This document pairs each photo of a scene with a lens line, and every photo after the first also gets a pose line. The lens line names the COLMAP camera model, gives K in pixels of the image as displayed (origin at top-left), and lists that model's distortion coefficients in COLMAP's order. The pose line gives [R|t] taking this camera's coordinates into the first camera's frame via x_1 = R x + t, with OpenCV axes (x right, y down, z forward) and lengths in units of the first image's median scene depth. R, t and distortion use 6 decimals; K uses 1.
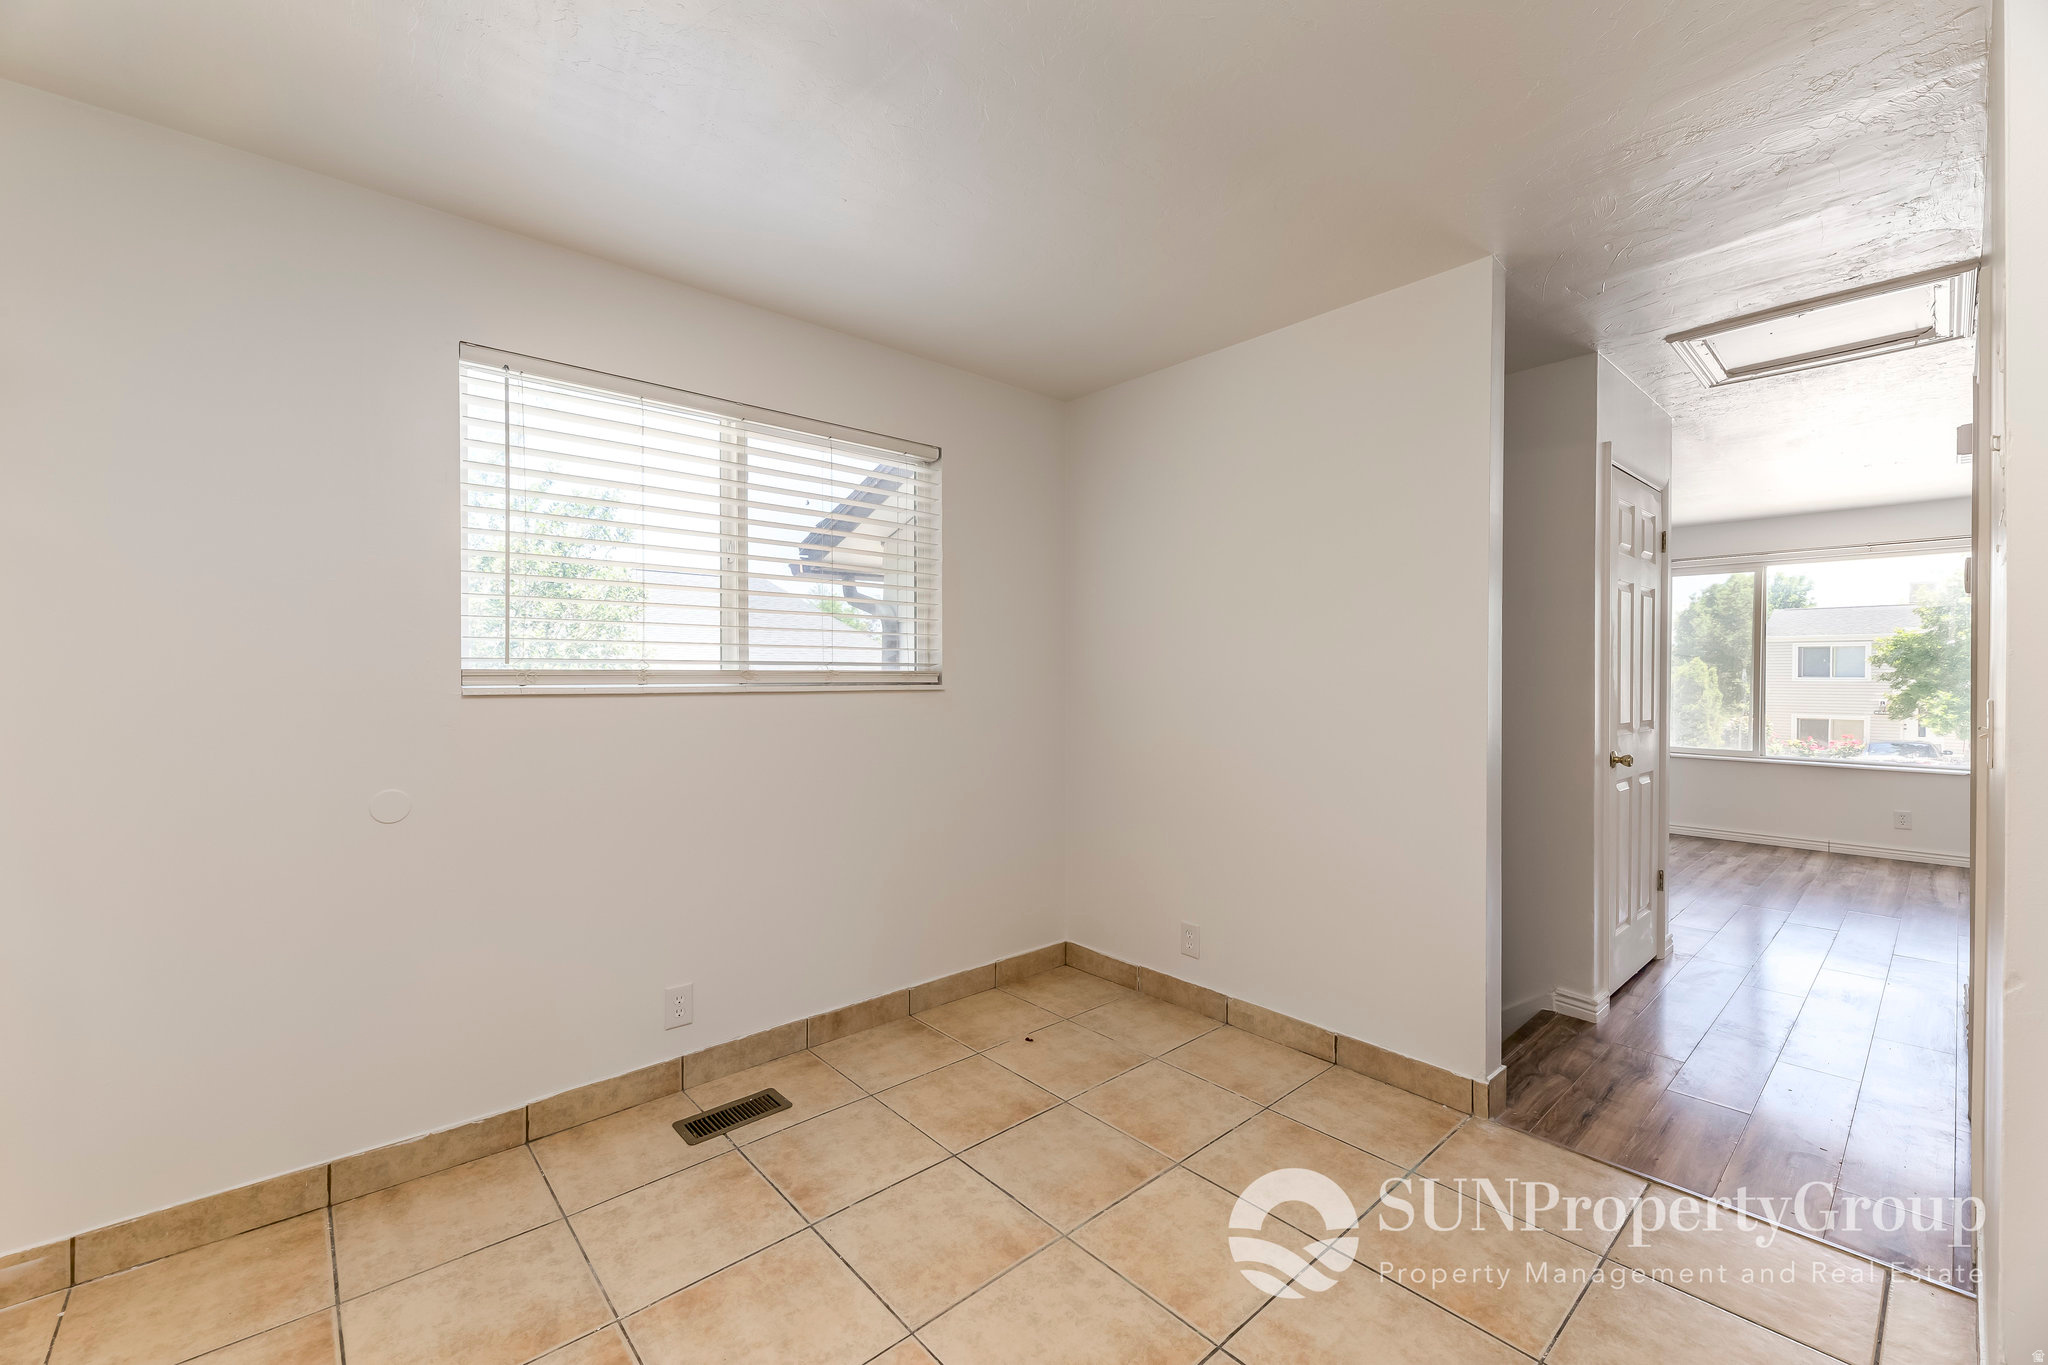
lens RADIAL K [[813.0, 0, 1024.0], [0, 813.0, 682.5], [0, 0, 1]] dist [0.001859, -0.000195]
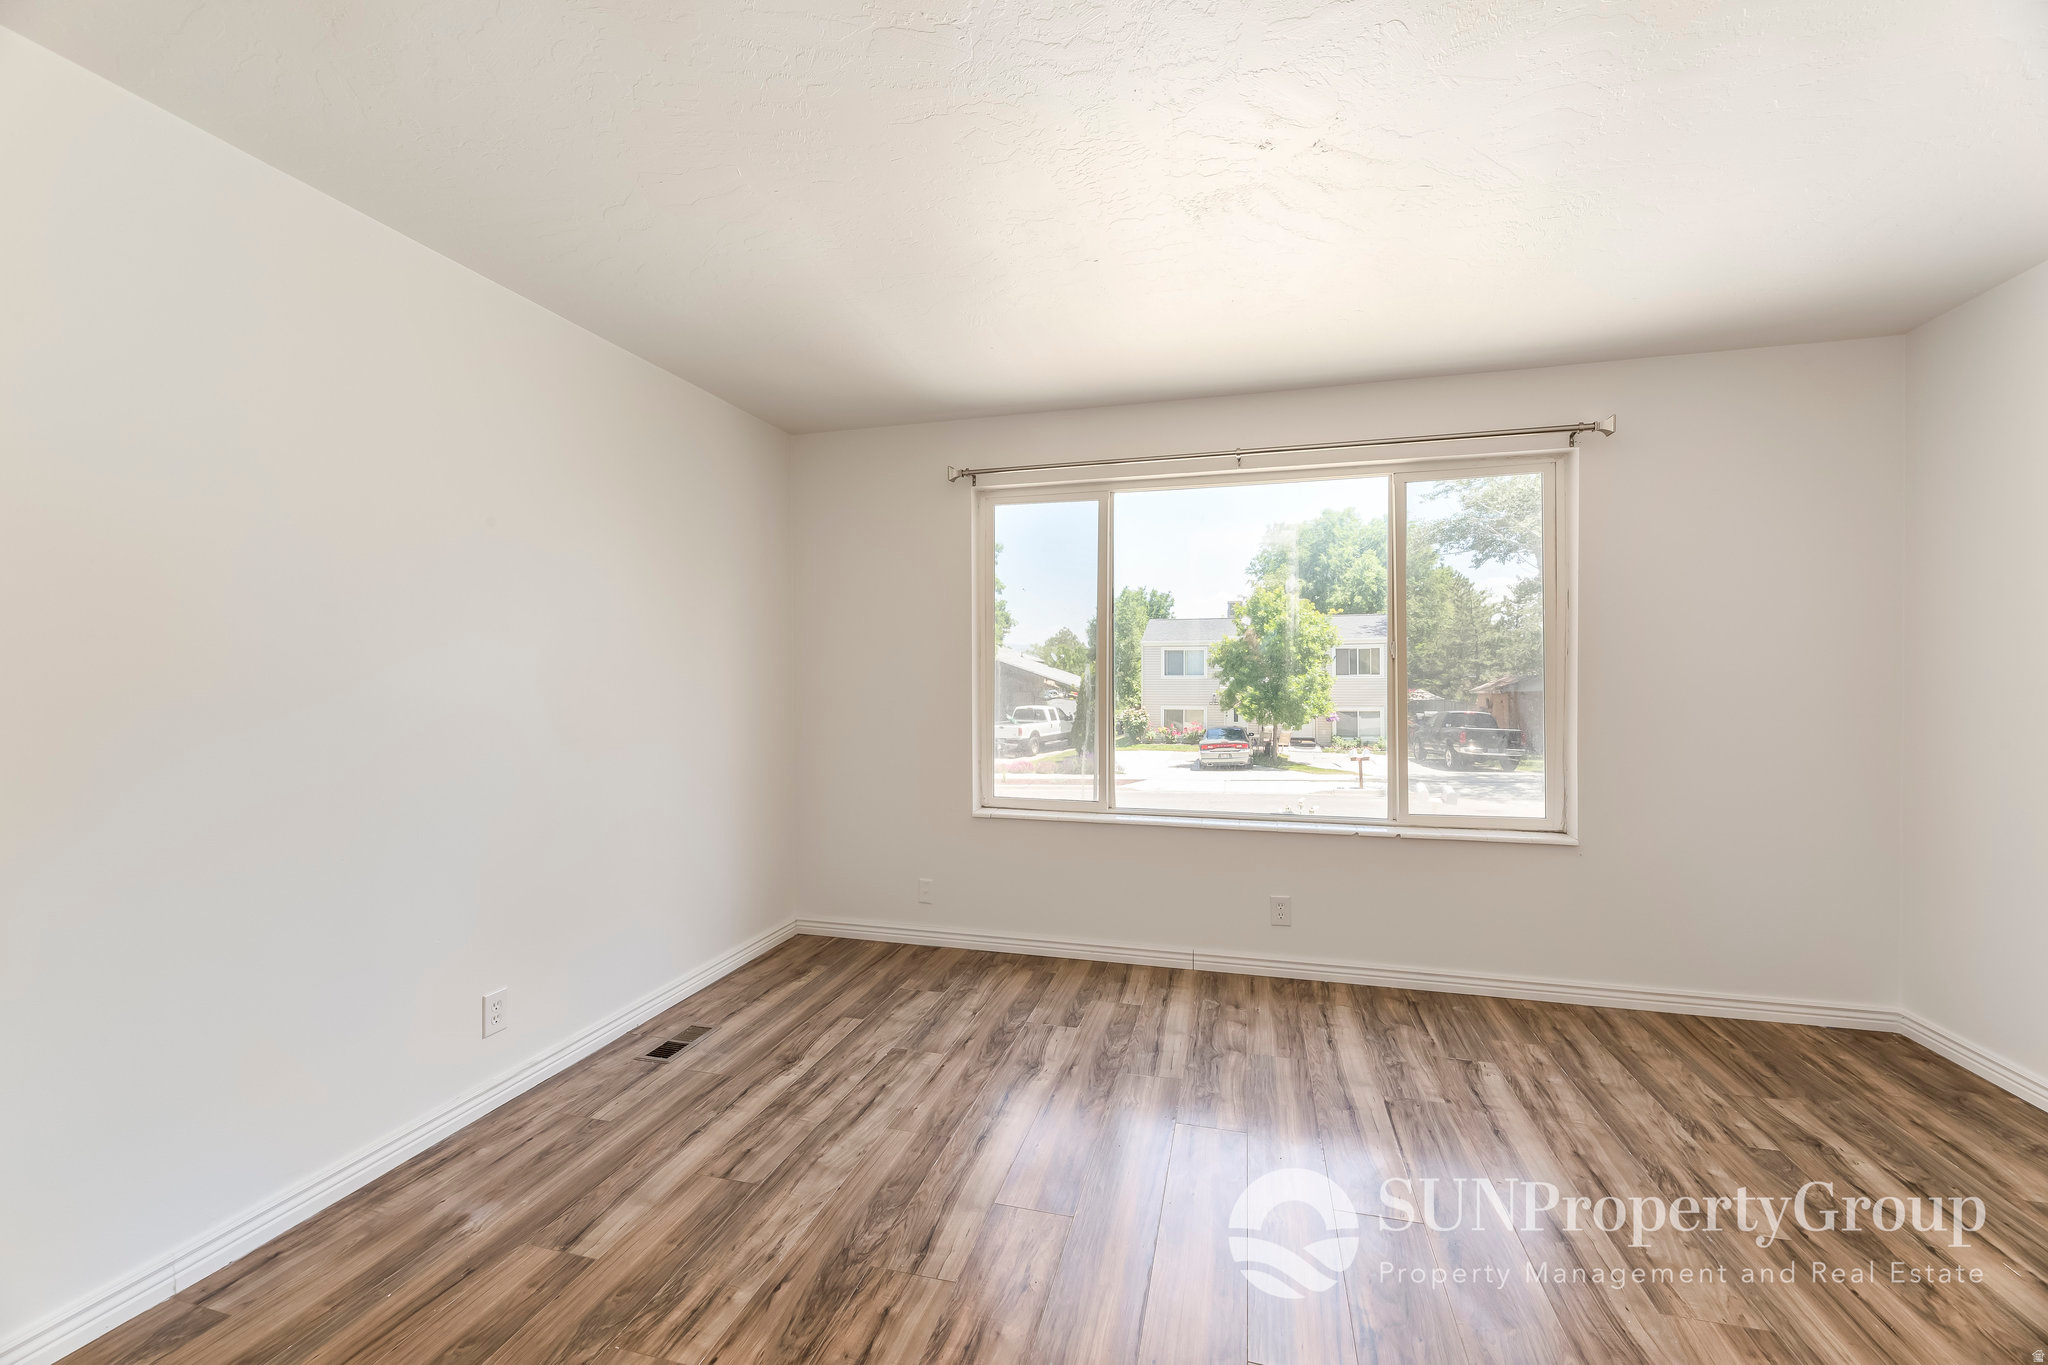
lens RADIAL K [[813.0, 0, 1024.0], [0, 813.0, 682.5], [0, 0, 1]] dist [0.001859, -0.000195]
pose [[0.832536, -0.008947, 0.553899, 0.140547], [0.009562, 0.999953, 0.001780, -0.001182], [-0.553889, 0.003815, 0.832582, 0.144378]]
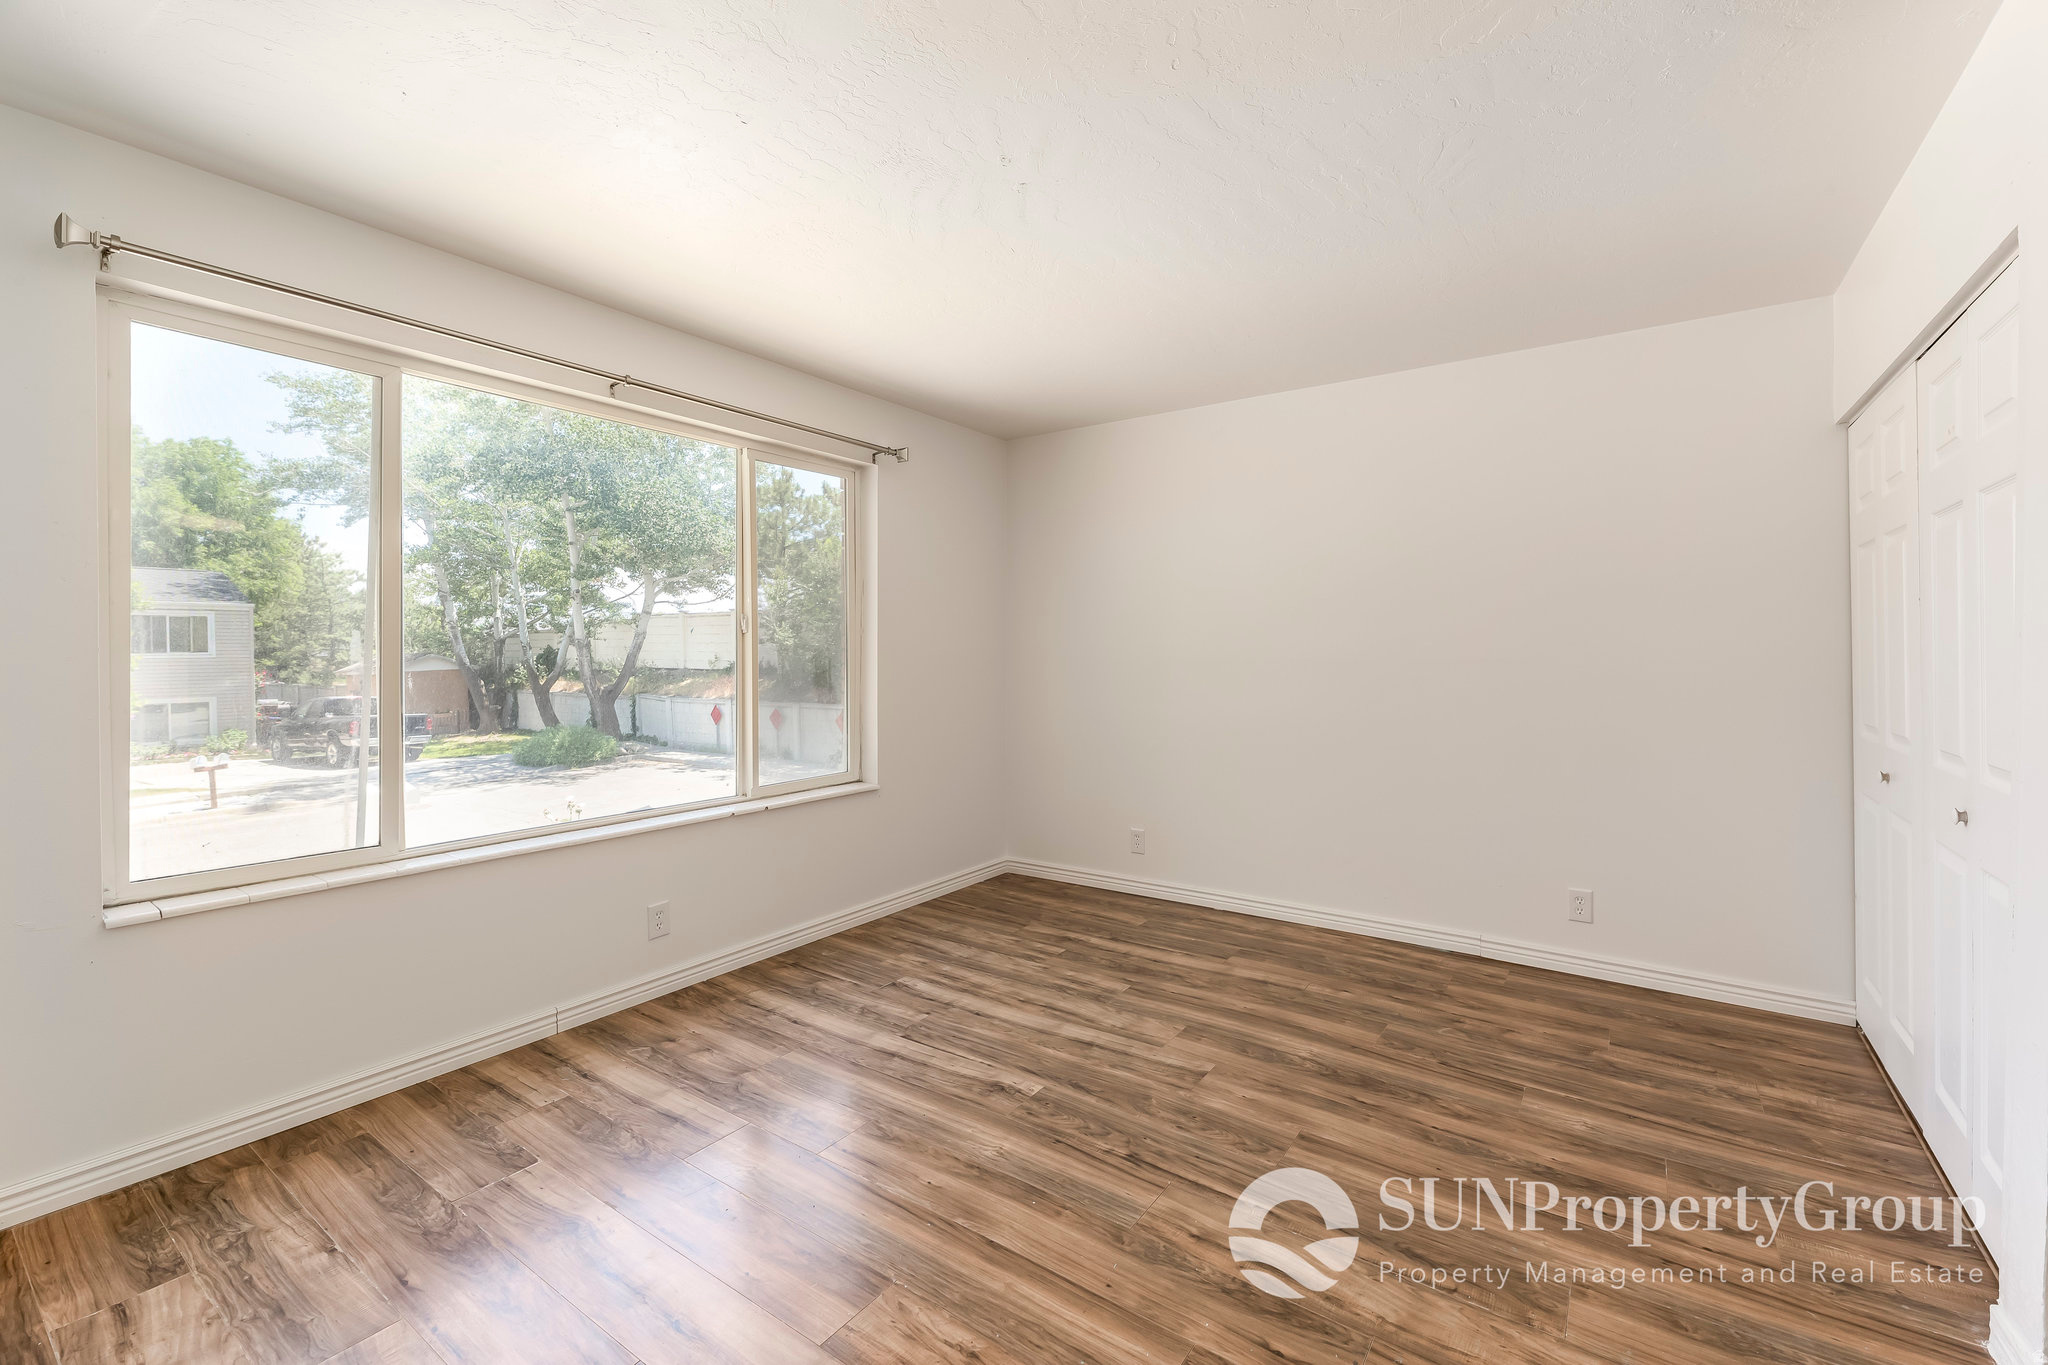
lens RADIAL K [[858.7, 0, 1029.8], [0, 858.7, 651.0], [0, 0, 1]] dist [0.020273, -0.009081]
pose [[-0.241059, -0.001233, 0.970510, 0.114984], [0.010580, 0.999936, 0.003898, -0.001343], [-0.970453, 0.011207, -0.241031, 0.215581]]
